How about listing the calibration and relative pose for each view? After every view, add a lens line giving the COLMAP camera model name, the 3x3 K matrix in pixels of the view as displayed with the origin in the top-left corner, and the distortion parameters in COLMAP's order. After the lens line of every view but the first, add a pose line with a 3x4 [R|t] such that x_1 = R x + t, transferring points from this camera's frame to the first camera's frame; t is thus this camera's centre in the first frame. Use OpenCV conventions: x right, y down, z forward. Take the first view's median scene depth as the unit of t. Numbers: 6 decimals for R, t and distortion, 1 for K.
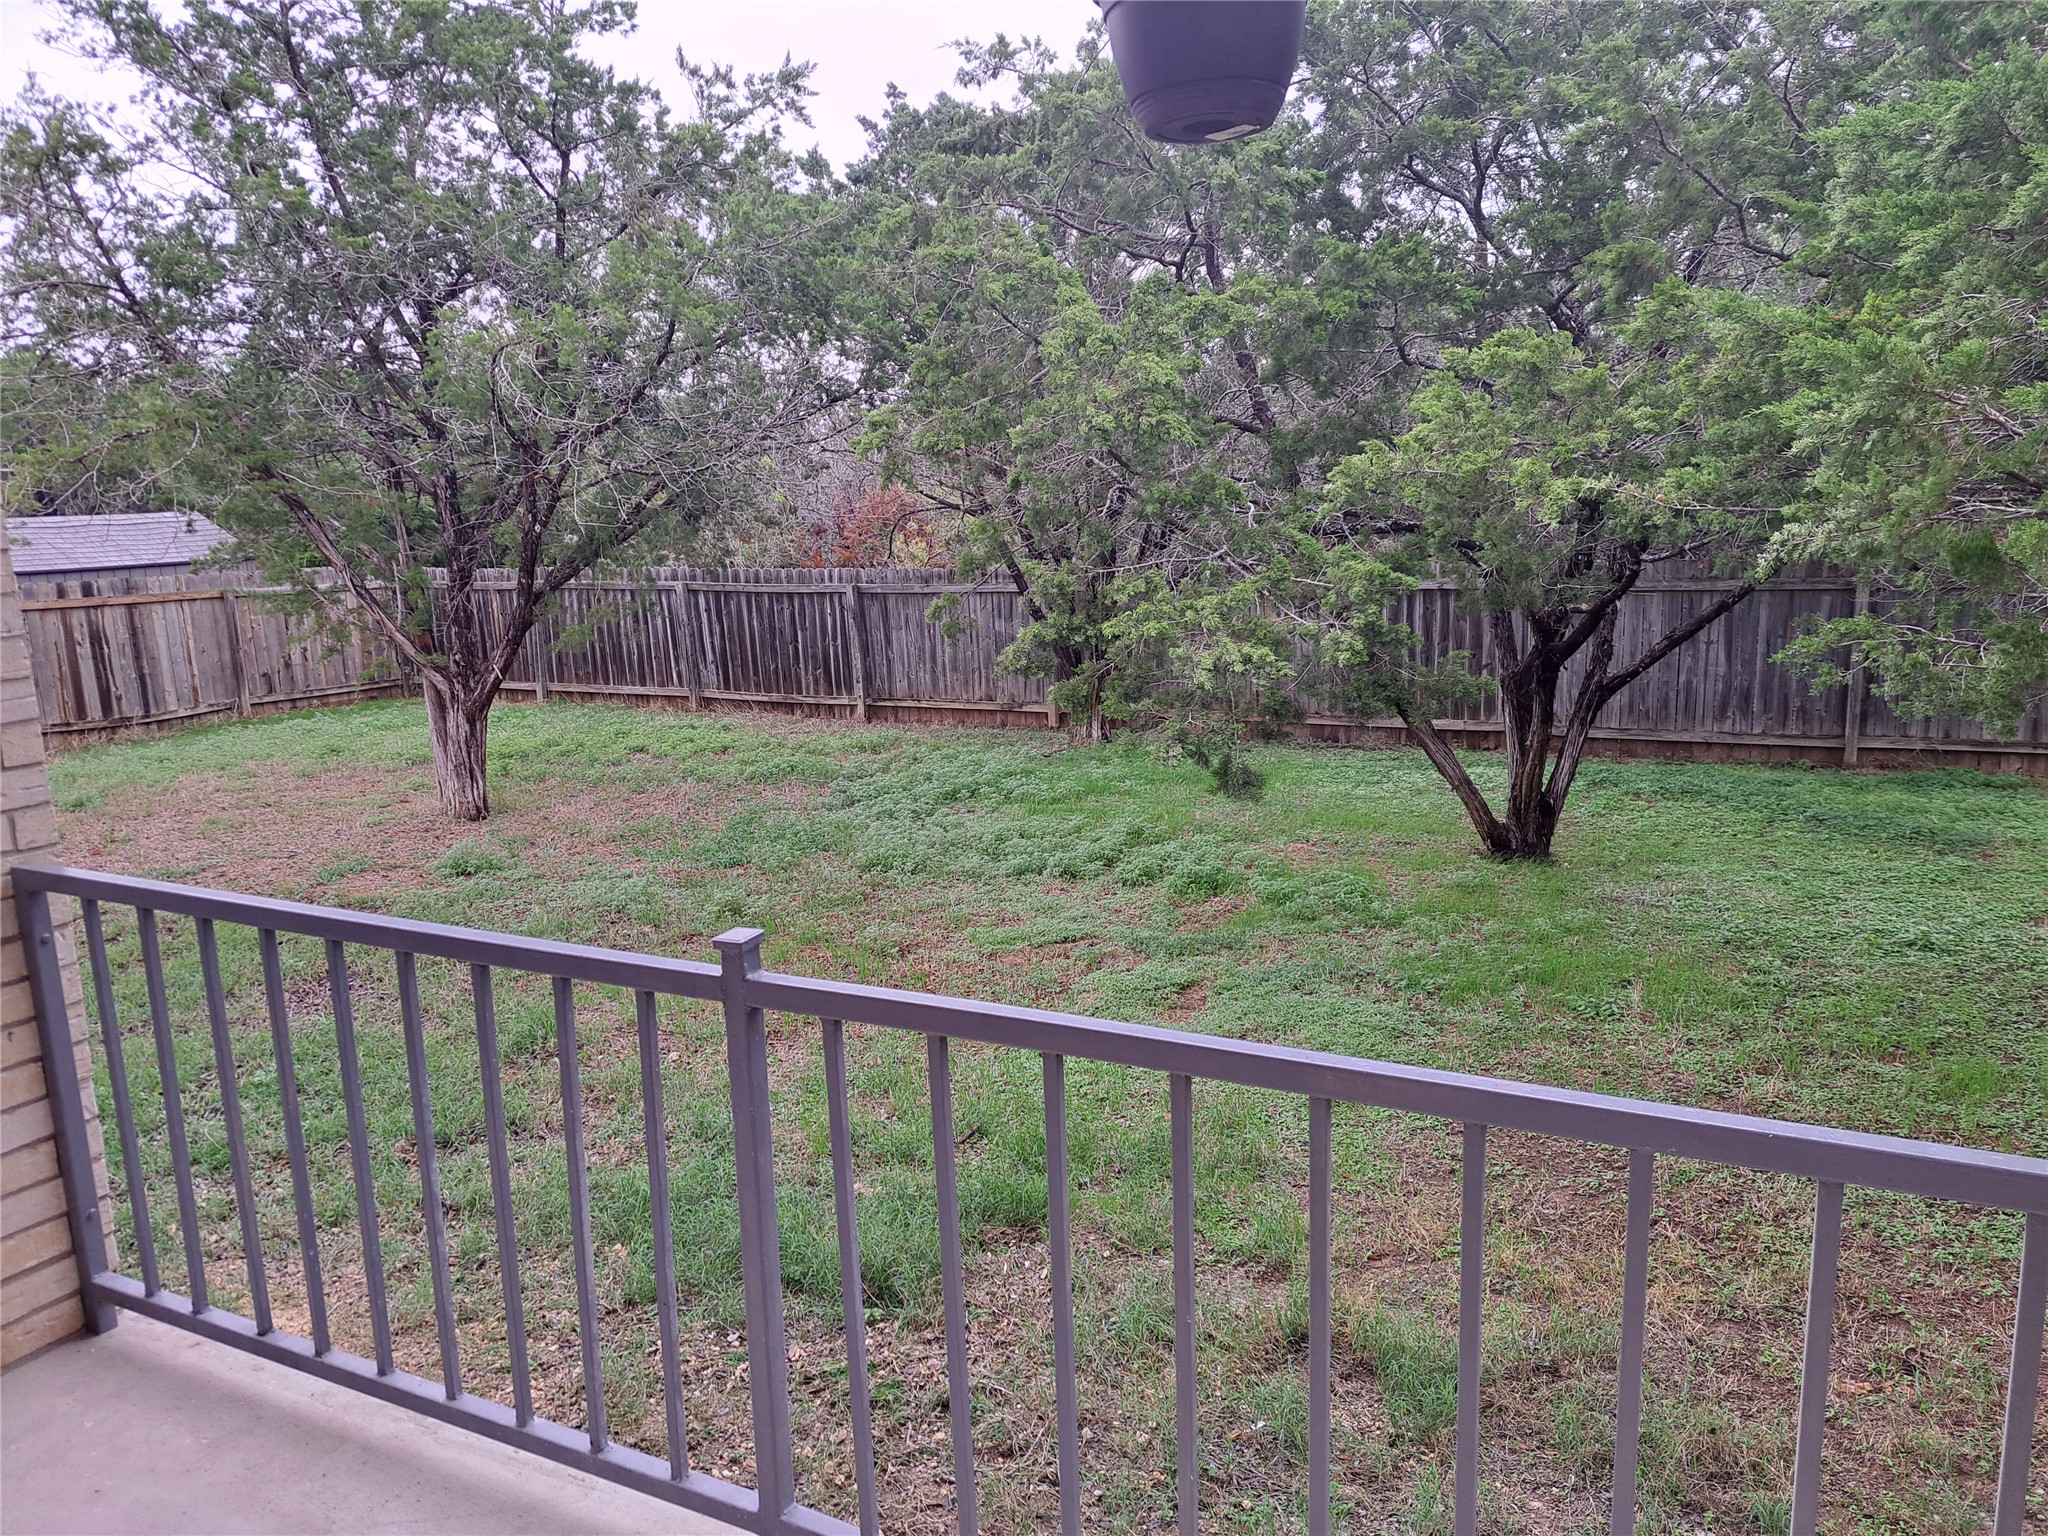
lens RADIAL K [[1417.0, 0, 1024.0], [0, 1417.0, 768.0], [0, 0, 1]] dist [0.081453, -0.078871]
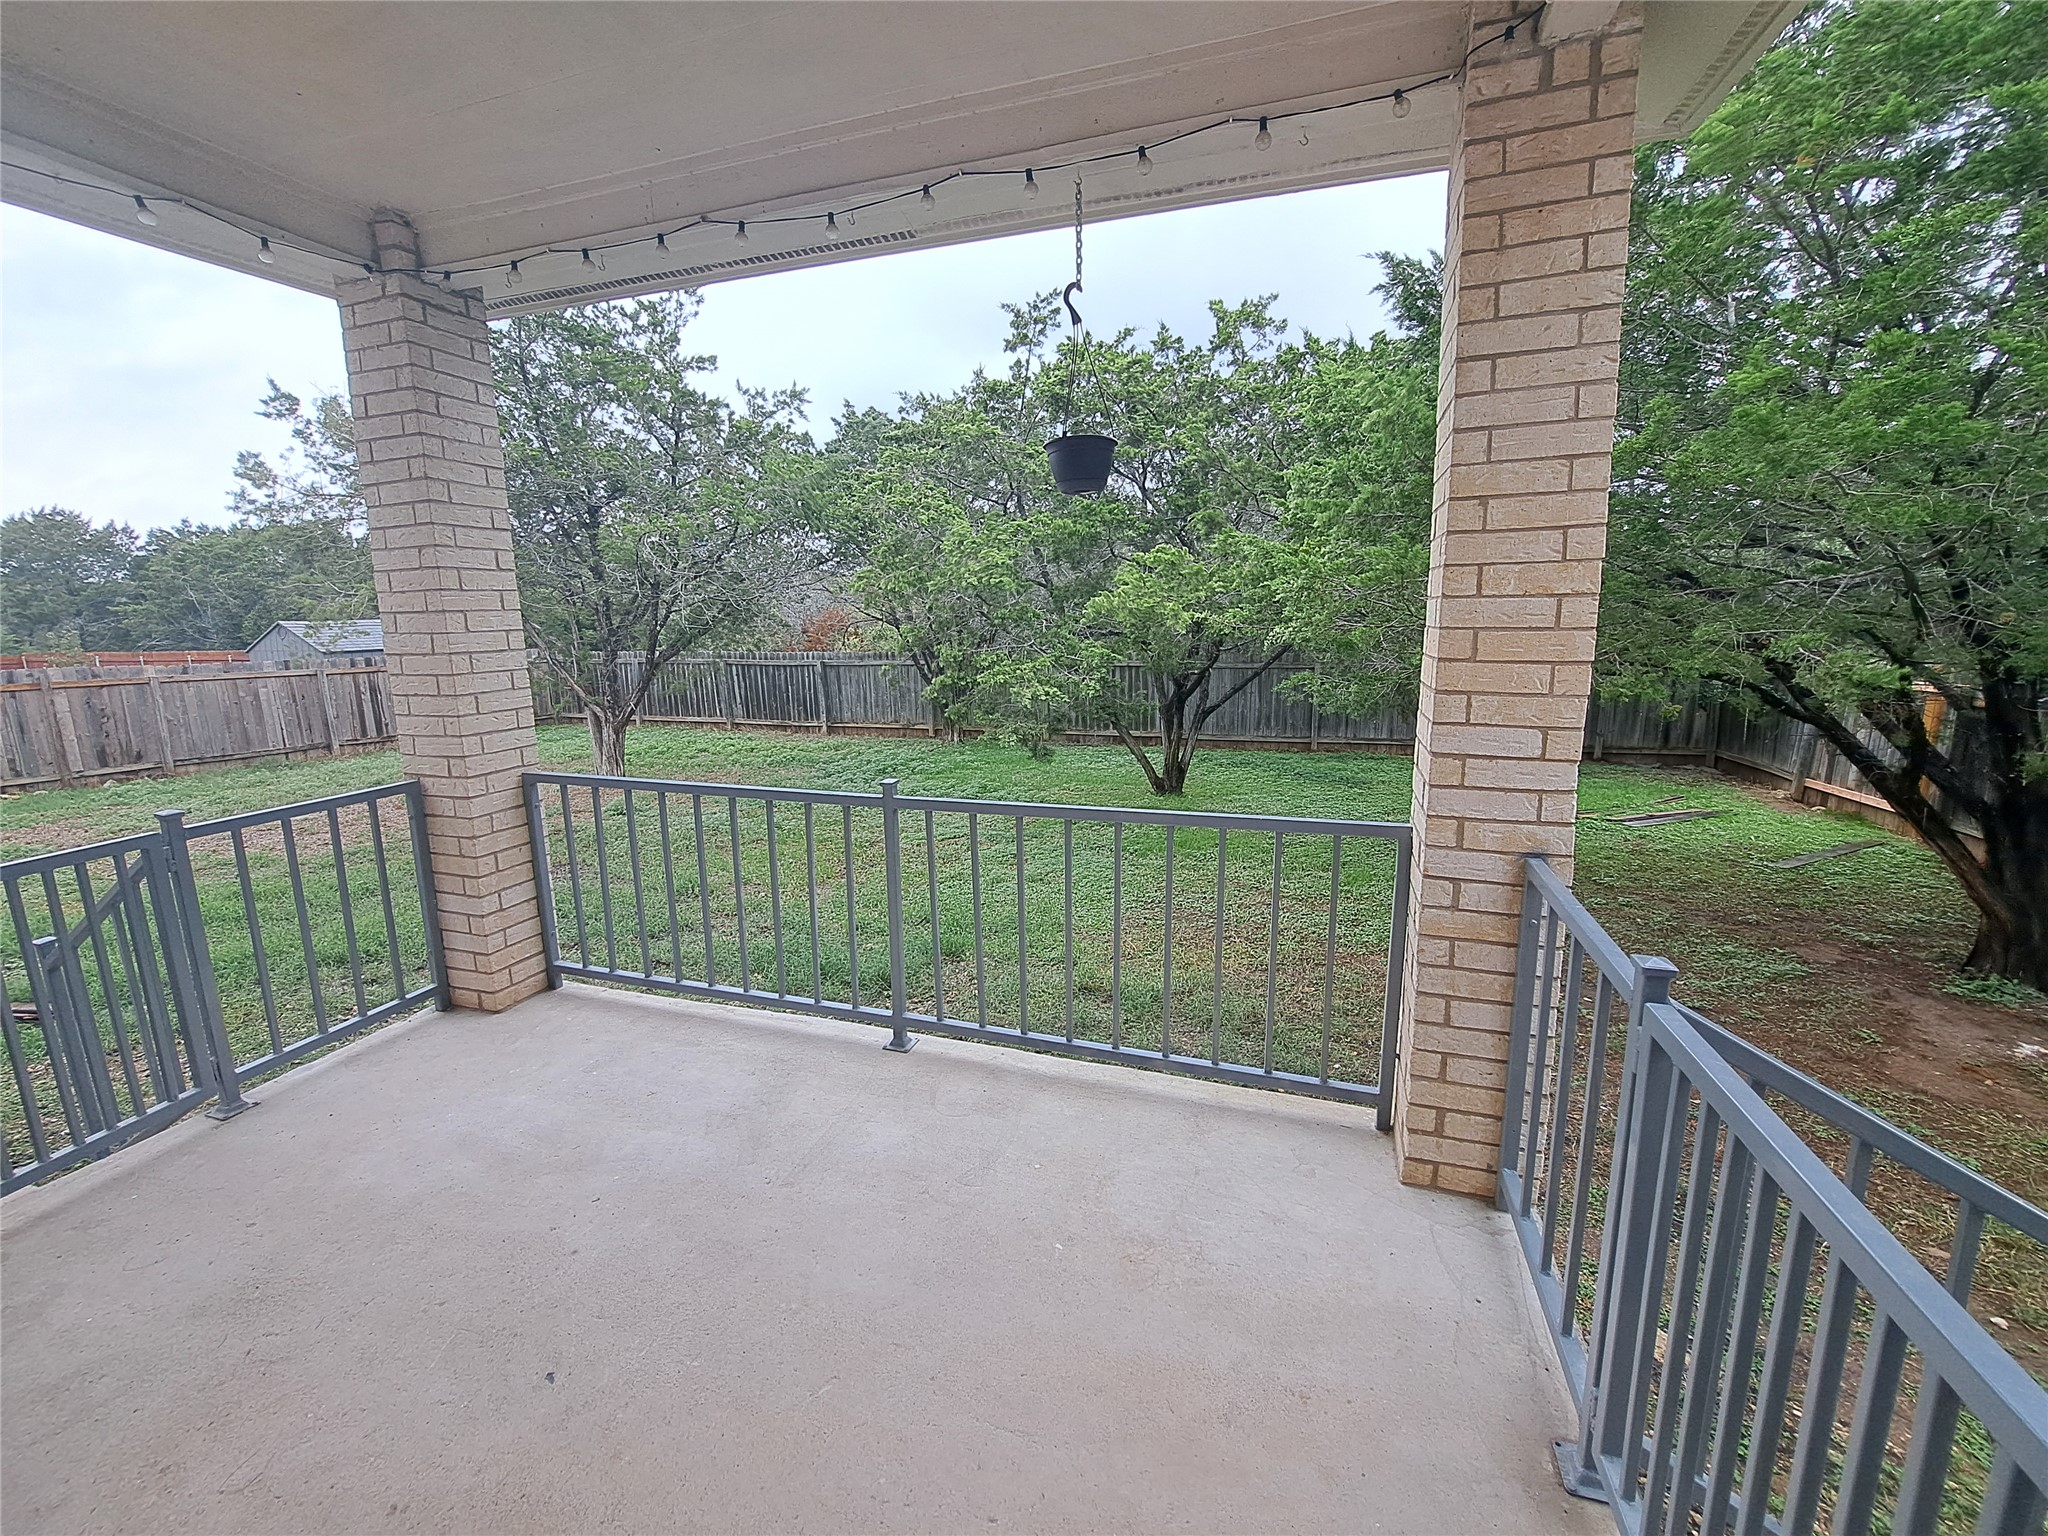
lens RADIAL K [[812.4, 0, 1035.3], [0, 812.4, 752.7], [0, 0, 1]] dist [-0.014518, -0.004052]
pose [[0.984068, -0.010249, 0.177496, -0.048694], [0.014398, 0.999652, -0.022103, 0.024839], [-0.177208, 0.024306, 0.983873, -0.116121]]
